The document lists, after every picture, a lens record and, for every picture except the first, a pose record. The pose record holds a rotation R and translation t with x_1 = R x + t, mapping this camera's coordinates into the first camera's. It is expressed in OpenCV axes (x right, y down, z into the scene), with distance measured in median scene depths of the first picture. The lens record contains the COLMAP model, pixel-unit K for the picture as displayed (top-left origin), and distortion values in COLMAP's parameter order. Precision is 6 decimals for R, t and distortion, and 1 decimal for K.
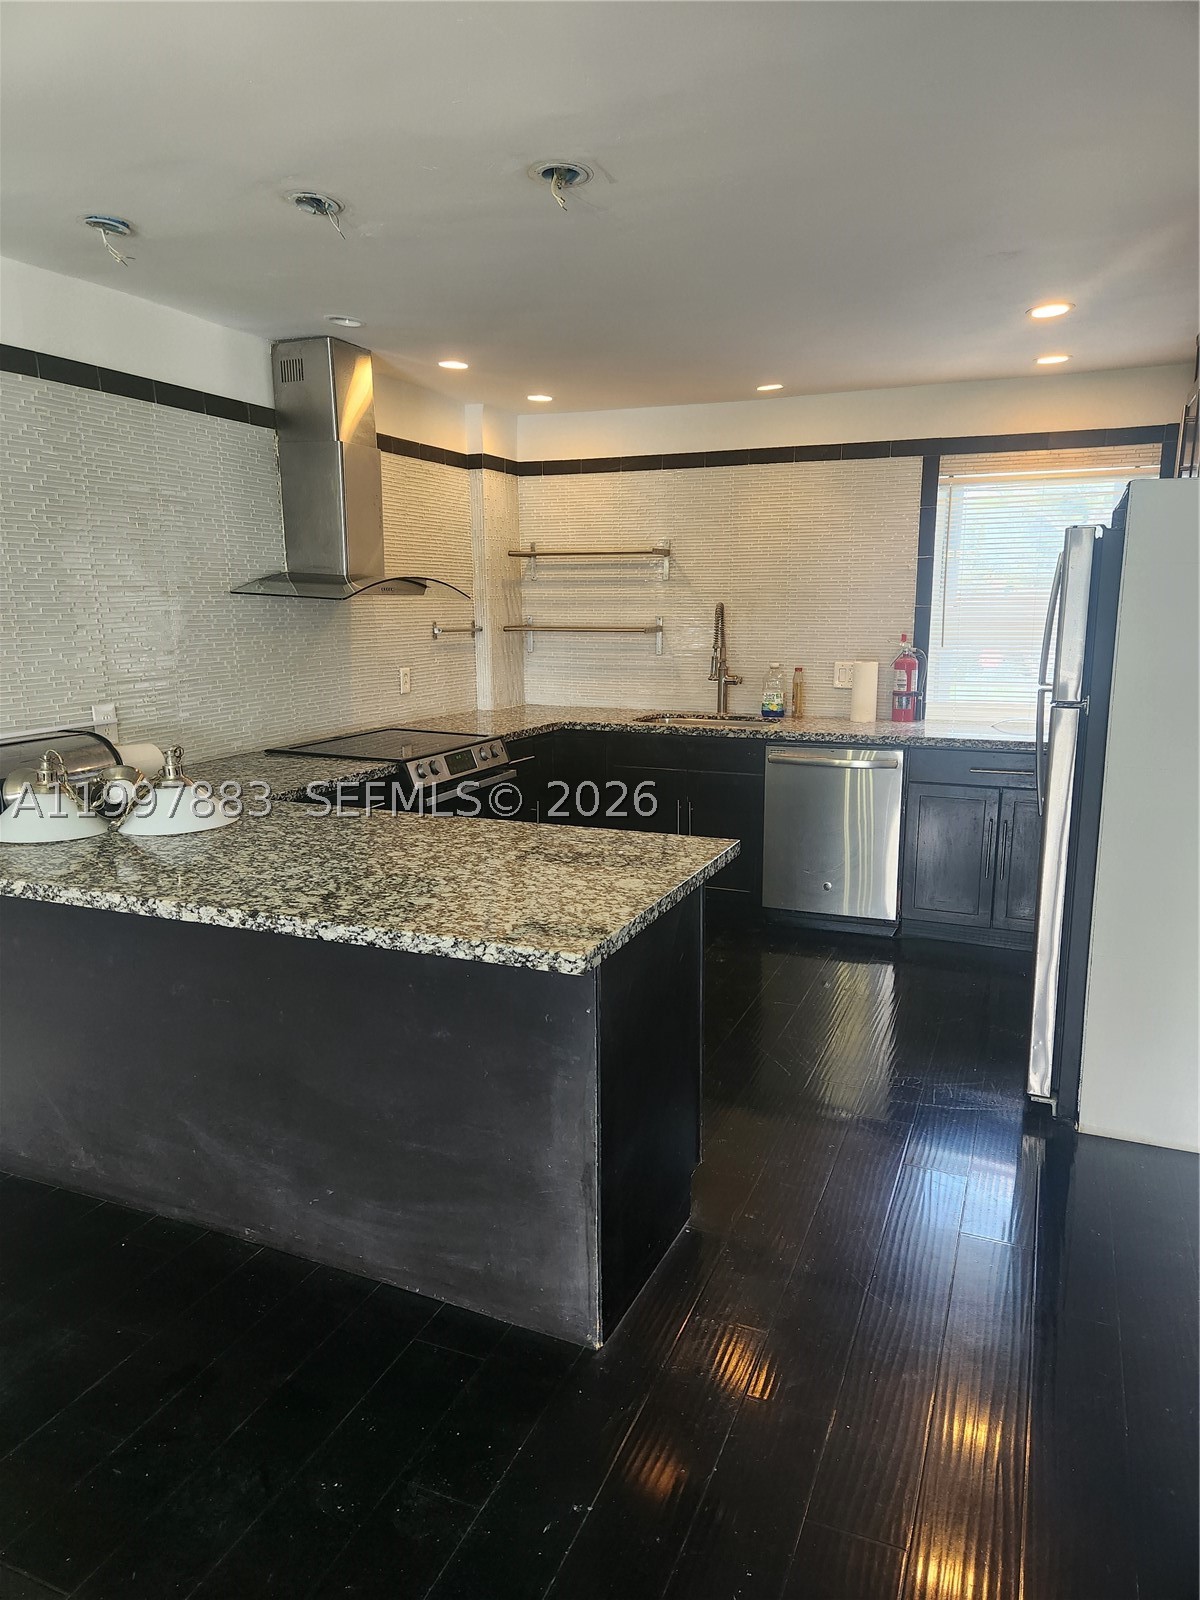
lens RADIAL K [[1088.5, 0, 634.7], [0, 1088.5, 803.2], [0, 0, 1]] dist [0.083071, -0.082553]
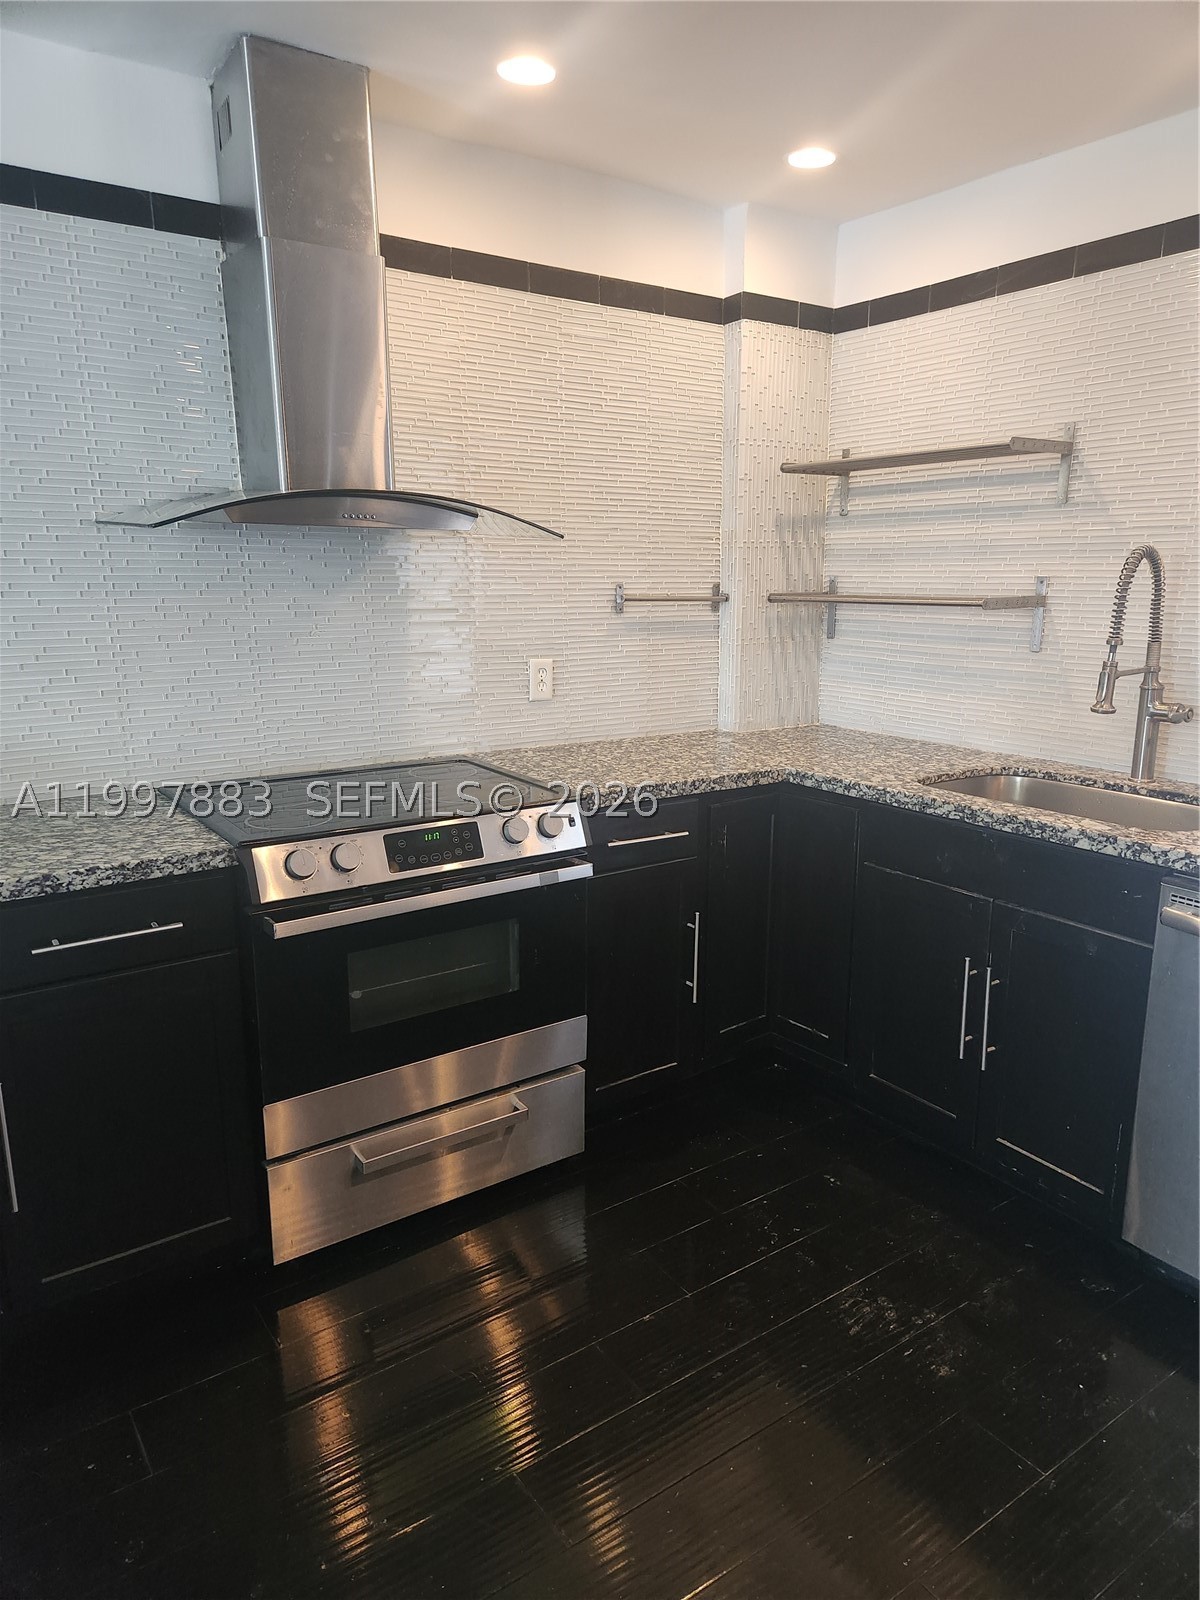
lens RADIAL K [[1088.5, 0, 634.7], [0, 1088.5, 803.2], [0, 0, 1]] dist [0.083071, -0.082553]
pose [[0.842467, 0.116026, -0.526105, 0.148995], [-0.105014, 0.993169, 0.050869, -0.073466], [0.528413, 0.012393, 0.848897, 0.472014]]
